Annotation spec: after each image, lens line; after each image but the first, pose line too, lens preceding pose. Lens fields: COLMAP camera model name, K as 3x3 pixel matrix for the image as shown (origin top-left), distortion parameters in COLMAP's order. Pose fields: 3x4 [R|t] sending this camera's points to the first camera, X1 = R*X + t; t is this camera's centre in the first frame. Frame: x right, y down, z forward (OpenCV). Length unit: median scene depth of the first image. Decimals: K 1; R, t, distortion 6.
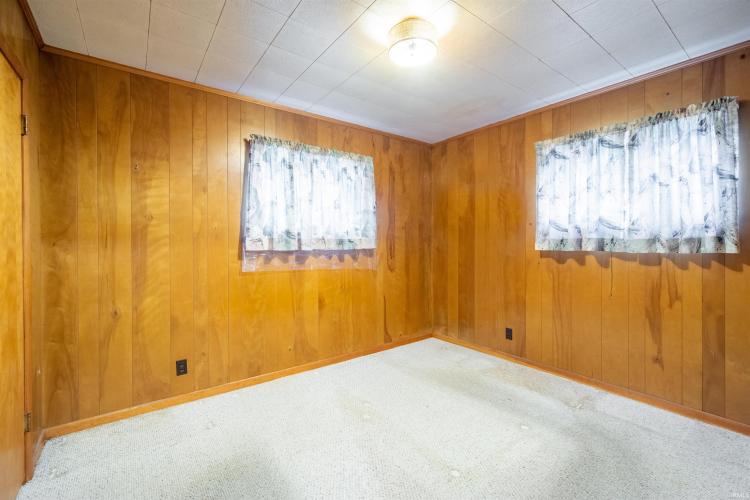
lens RADIAL K [[327.8, 0, 371.3], [0, 327.8, 242.6], [0, 0, 1]] dist [-0.003123, 0.002210]
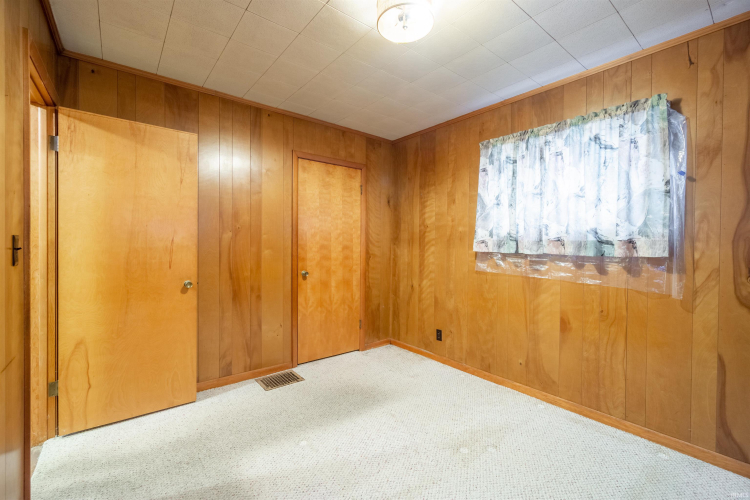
lens RADIAL K [[327.8, 0, 380.0], [0, 327.8, 246.8], [0, 0, 1]] dist [-0.003123, 0.002210]
pose [[0.025687, 0.014004, -0.999572, 0.681920], [-0.011782, 0.999837, 0.013705, -0.002307], [0.999601, 0.011425, 0.025848, 0.630356]]
